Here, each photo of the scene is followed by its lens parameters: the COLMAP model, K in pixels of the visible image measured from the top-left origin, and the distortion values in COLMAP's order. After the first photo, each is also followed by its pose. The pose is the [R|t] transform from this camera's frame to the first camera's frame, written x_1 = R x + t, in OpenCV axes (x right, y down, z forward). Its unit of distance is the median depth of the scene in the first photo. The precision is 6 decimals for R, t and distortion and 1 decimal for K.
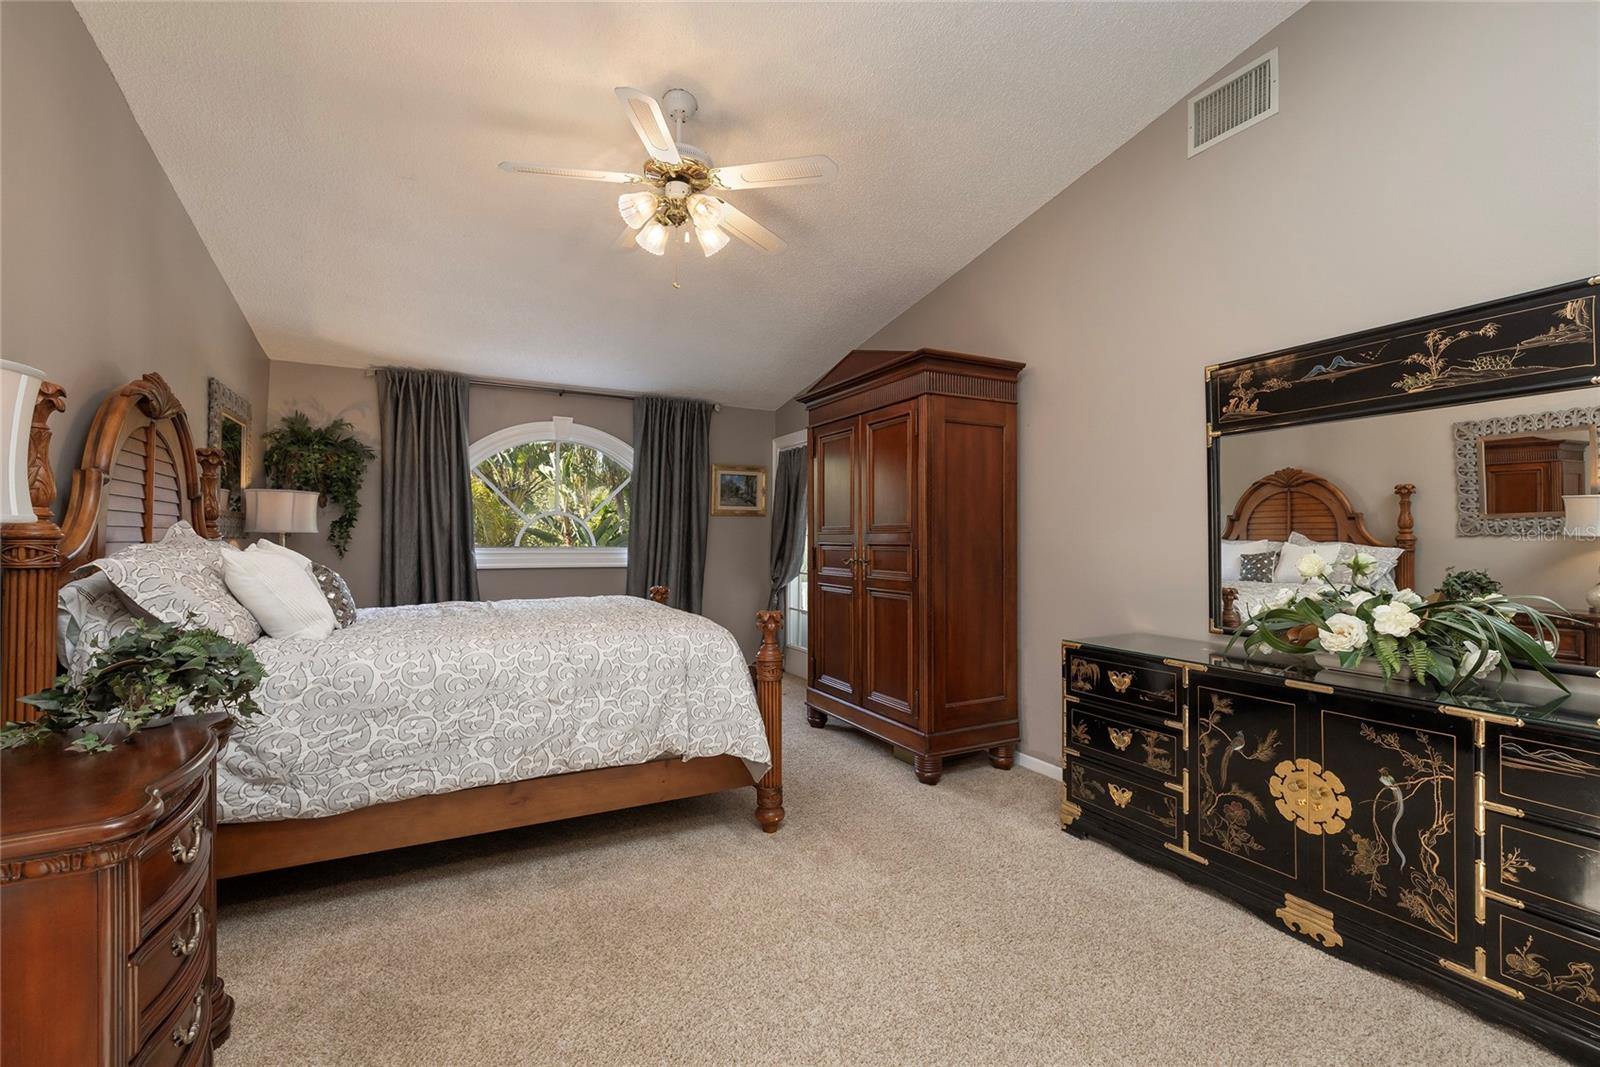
lens RADIAL K [[705.3, 0, 800.0], [0, 705.3, 533.5], [0, 0, 1]] dist [-0.000271, 0.000092]
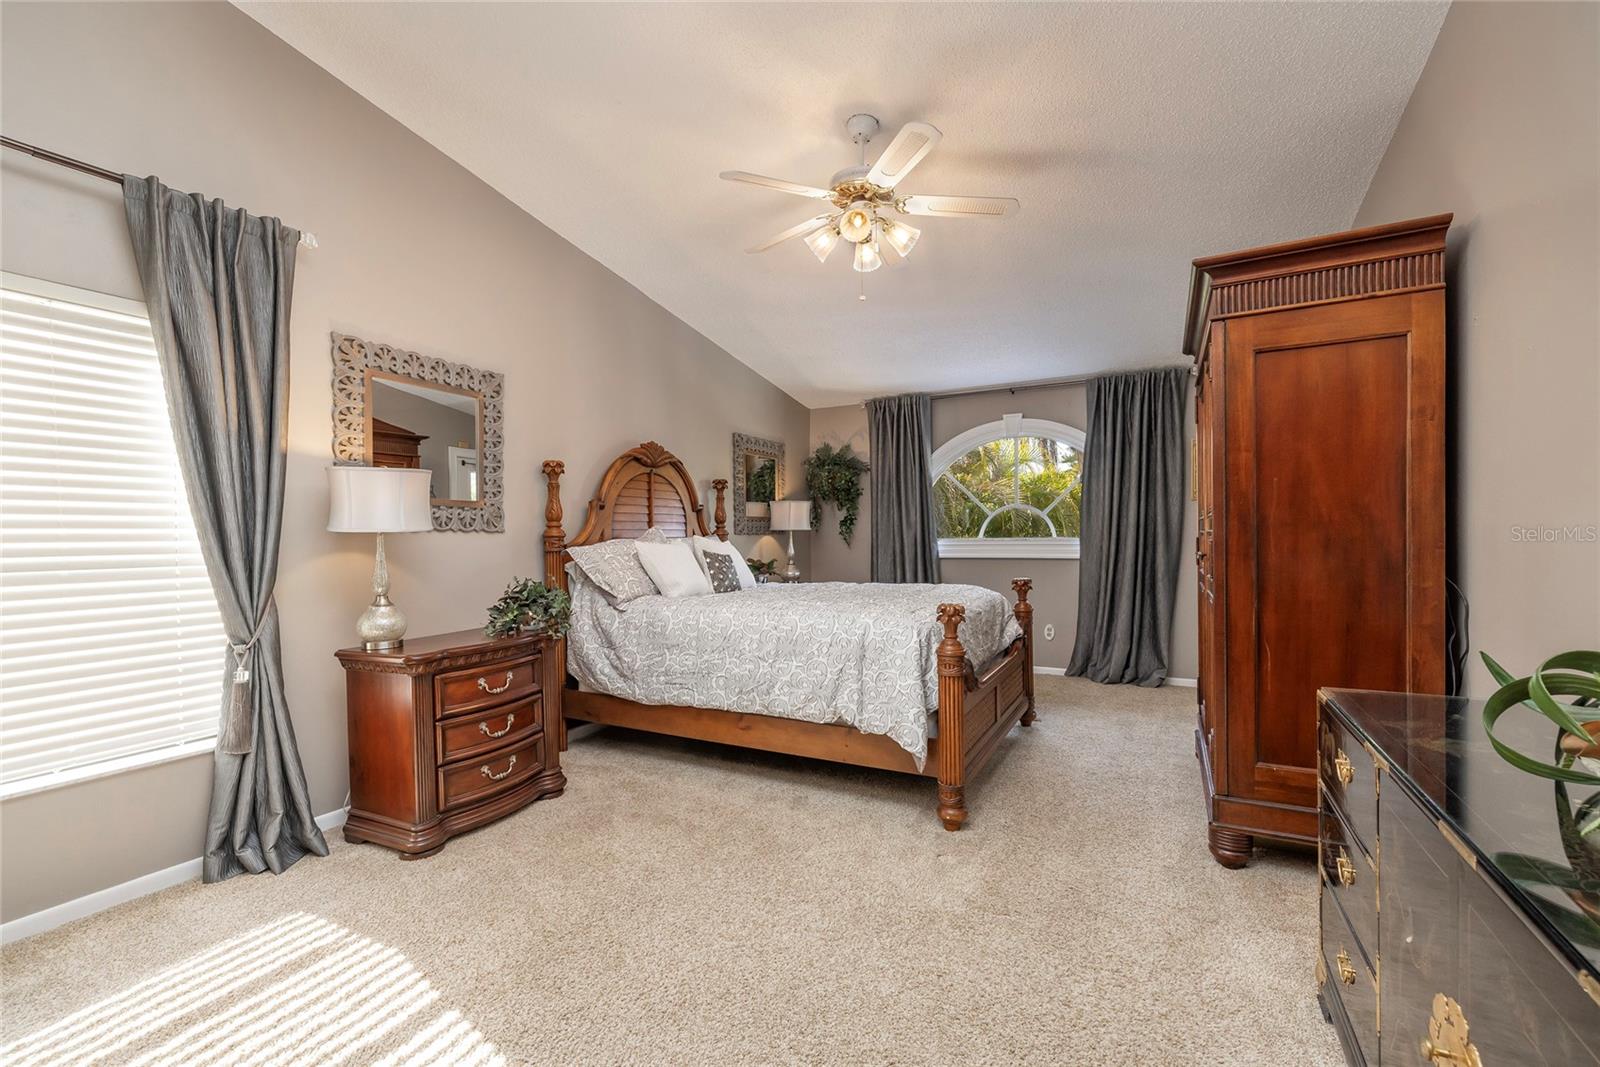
lens RADIAL K [[692.6, 0, 797.0], [0, 692.6, 541.7], [0, 0, 1]] dist [-0.002077, -0.000224]
pose [[0.552888, -0.001194, -0.833255, 0.687945], [0.022106, 0.999668, 0.013236, 0.006588], [0.832962, -0.025738, 0.552731, 0.324420]]
